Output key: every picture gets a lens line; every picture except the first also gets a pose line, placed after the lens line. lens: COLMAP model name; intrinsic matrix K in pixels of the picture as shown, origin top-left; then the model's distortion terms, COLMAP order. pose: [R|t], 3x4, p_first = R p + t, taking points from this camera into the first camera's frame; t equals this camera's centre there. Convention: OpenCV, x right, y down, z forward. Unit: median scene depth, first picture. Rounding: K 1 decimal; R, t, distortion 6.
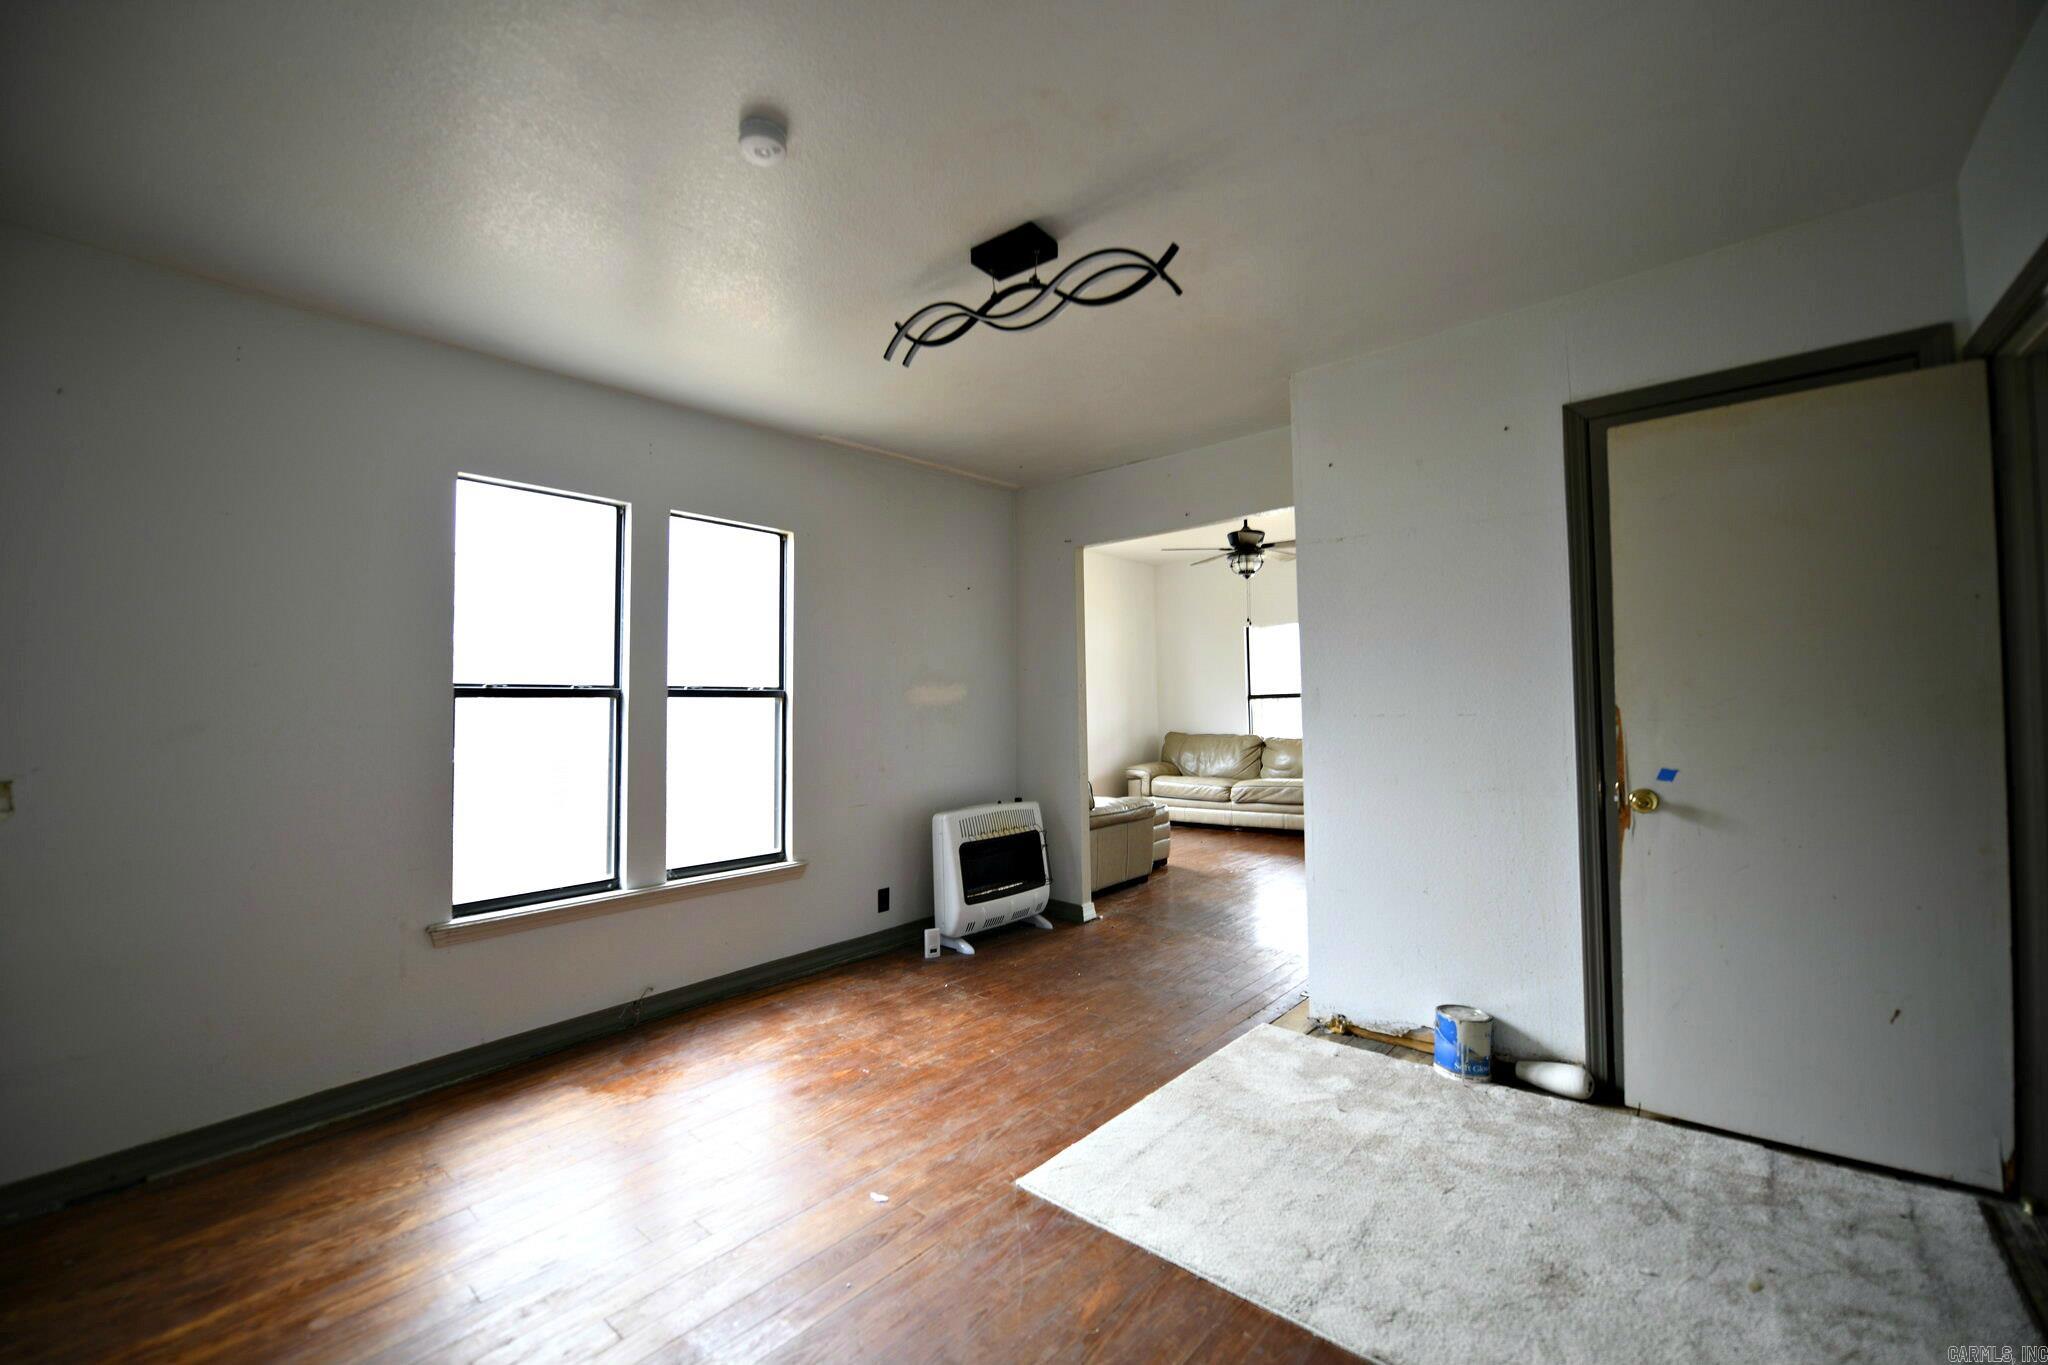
lens RADIAL K [[820.3, 0, 1022.4], [0, 820.3, 684.5], [0, 0, 1]] dist [-0.015499, -0.001235]
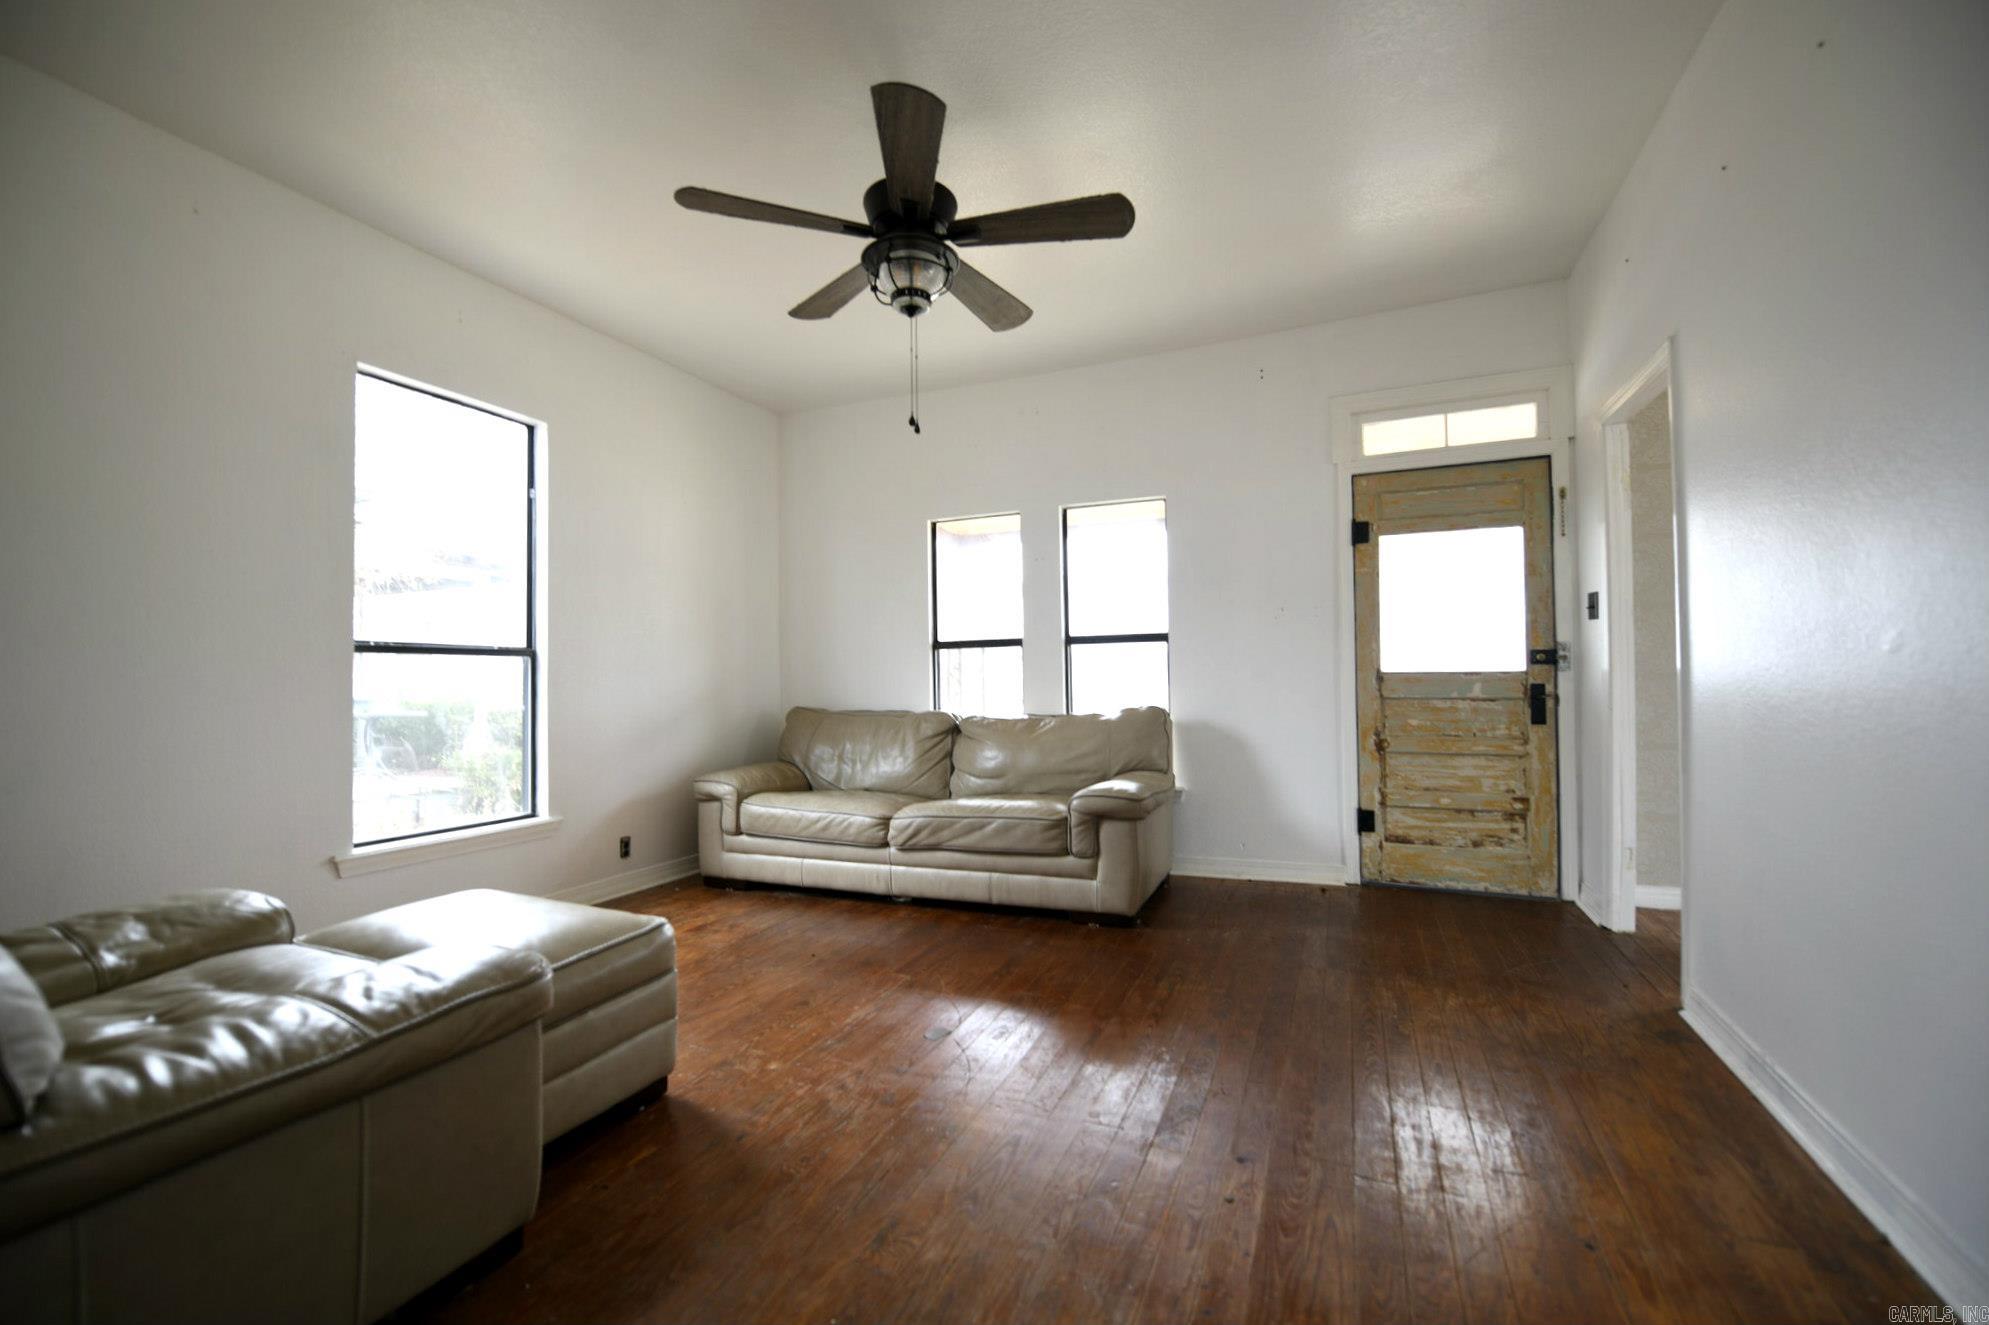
lens RADIAL K [[818.2, 0, 995.6], [0, 818.2, 667.3], [0, 0, 1]] dist [-0.015927, -0.000270]
pose [[0.950543, 0.012829, 0.310329, 0.166258], [-0.015727, 0.999853, 0.006837, 0.030489], [-0.310195, -0.011380, 0.950605, 0.528147]]
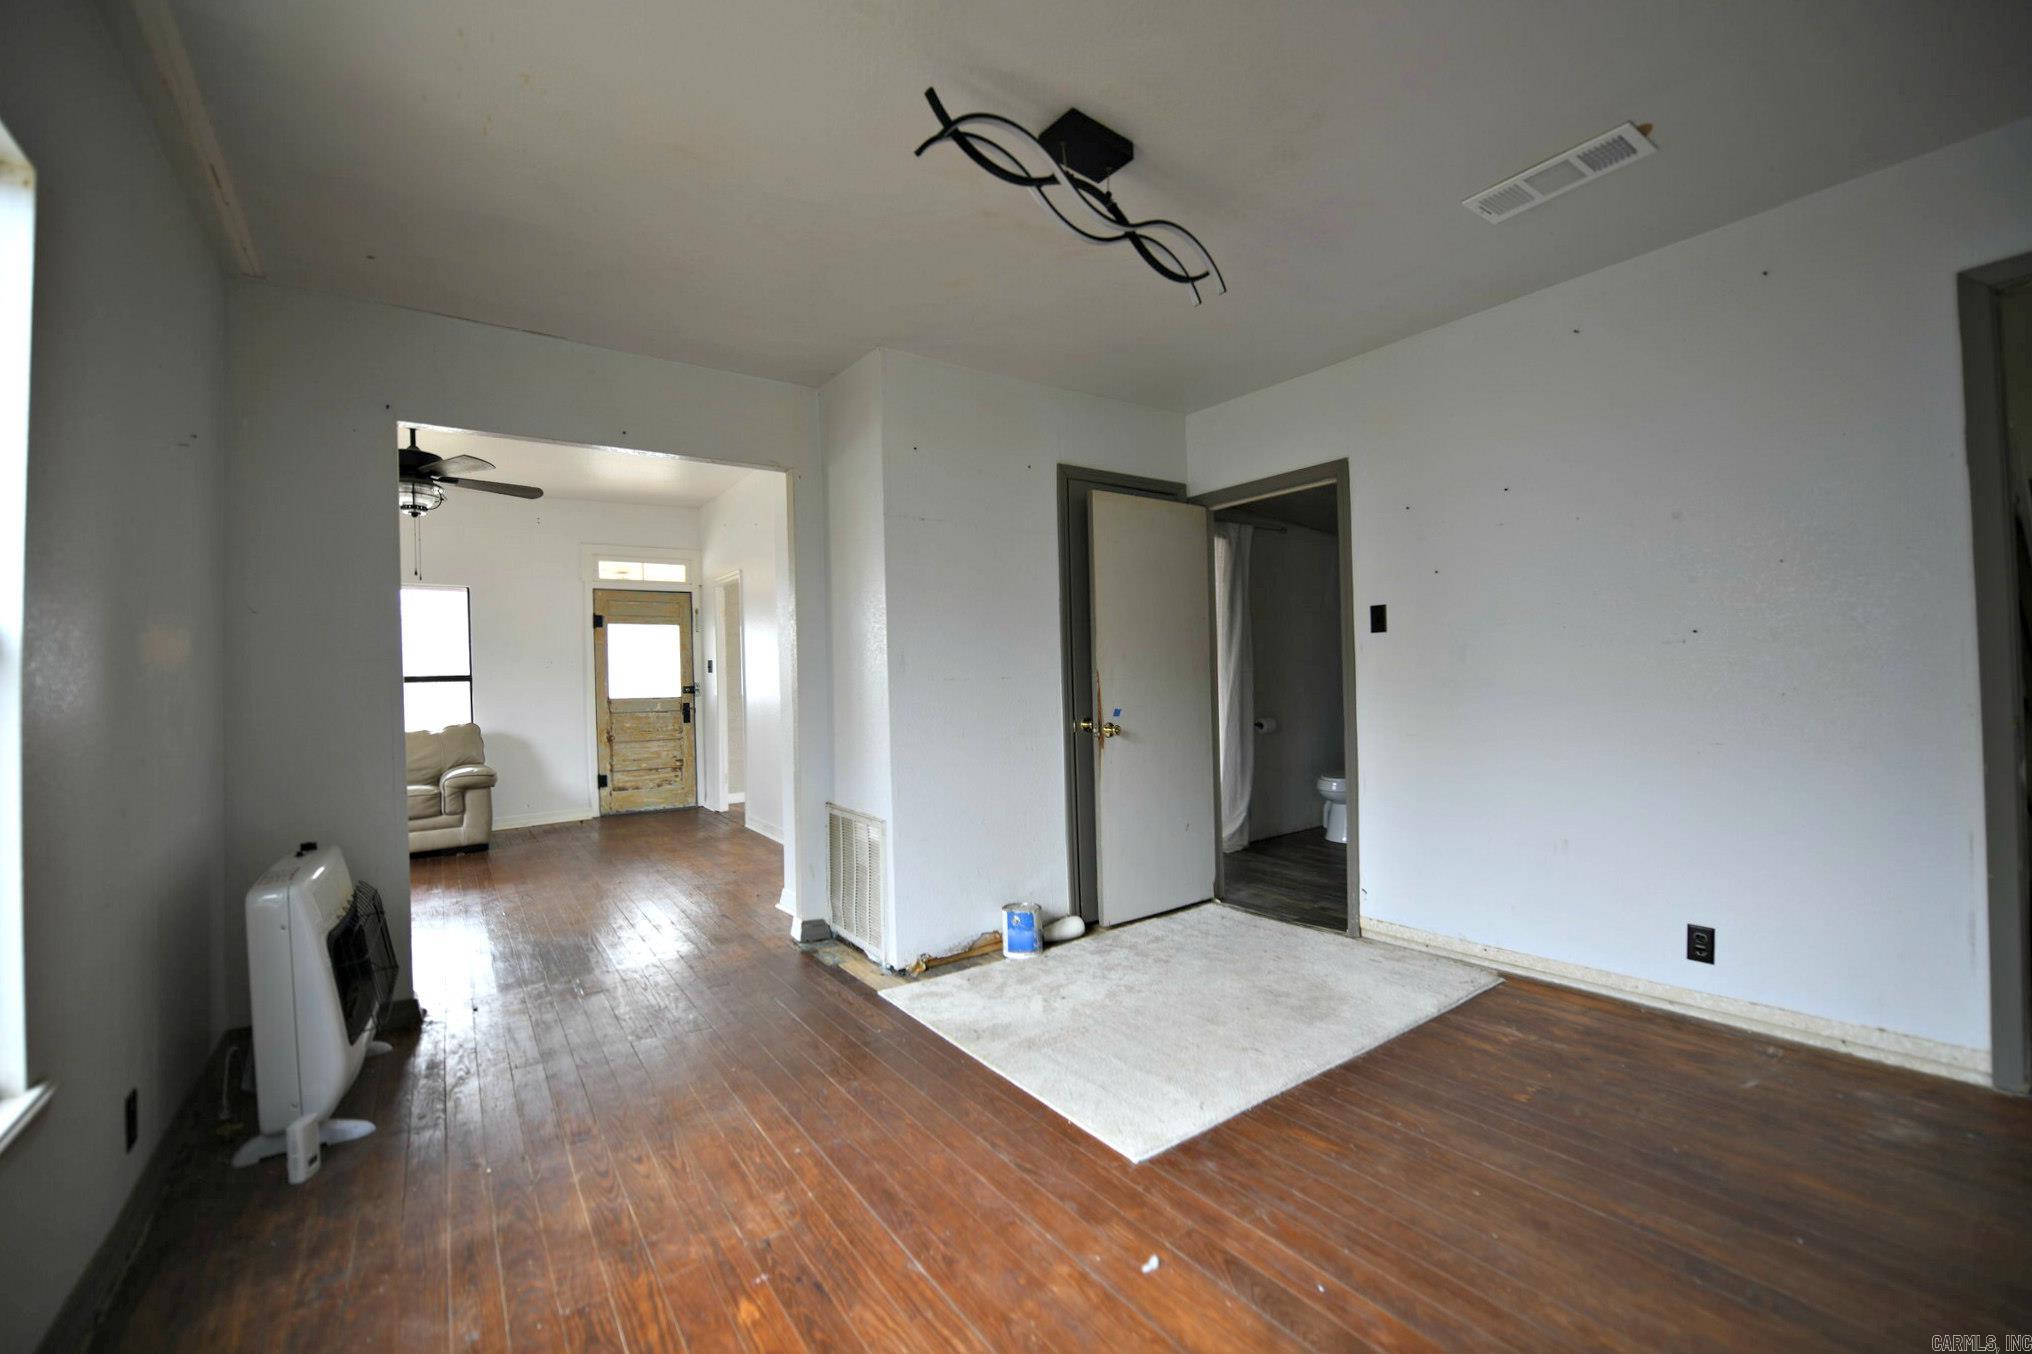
lens RADIAL K [[813.9, 0, 1014.4], [0, 813.9, 679.0], [0, 0, 1]] dist [-0.015499, -0.001235]
pose [[0.229070, 0.015084, 0.973293, -0.265675], [-0.004435, 0.999886, -0.014453, 0.021586], [-0.973400, -0.001006, 0.229111, 0.261144]]
